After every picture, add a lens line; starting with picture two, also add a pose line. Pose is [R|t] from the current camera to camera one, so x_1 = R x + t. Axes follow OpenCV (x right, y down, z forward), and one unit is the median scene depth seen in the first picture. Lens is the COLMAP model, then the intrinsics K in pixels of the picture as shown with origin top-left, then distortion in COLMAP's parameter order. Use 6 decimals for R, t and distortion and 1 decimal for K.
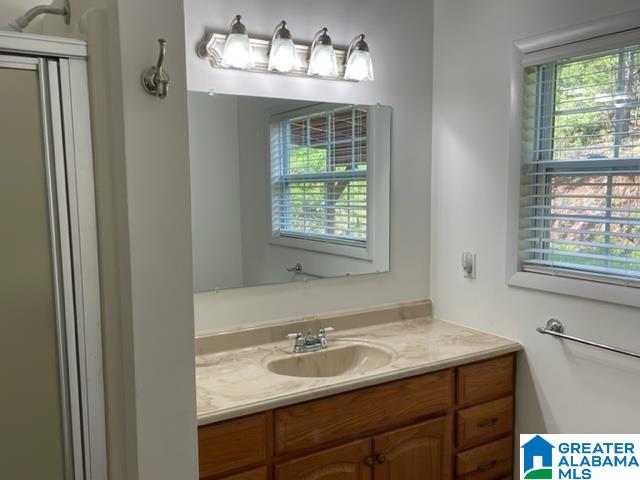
lens RADIAL K [[579.8, 0, 315.7], [0, 579.8, 241.8], [0, 0, 1]] dist [0.036446, 0.000000]
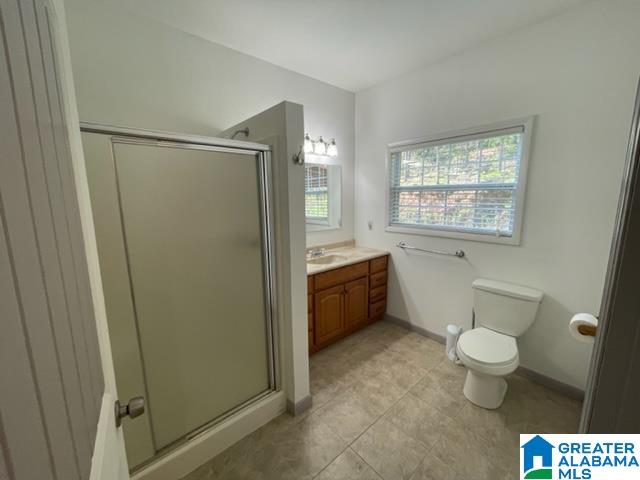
lens RADIAL K [[262.4, 0, 321.7], [0, 262.4, 237.8], [0, 0, 1]] dist [-0.001179, -0.000055]
pose [[0.984682, -0.032849, 0.171239, -0.193484], [0.023782, 0.998218, 0.054736, 0.031674], [-0.172732, -0.049825, 0.983708, -0.197134]]
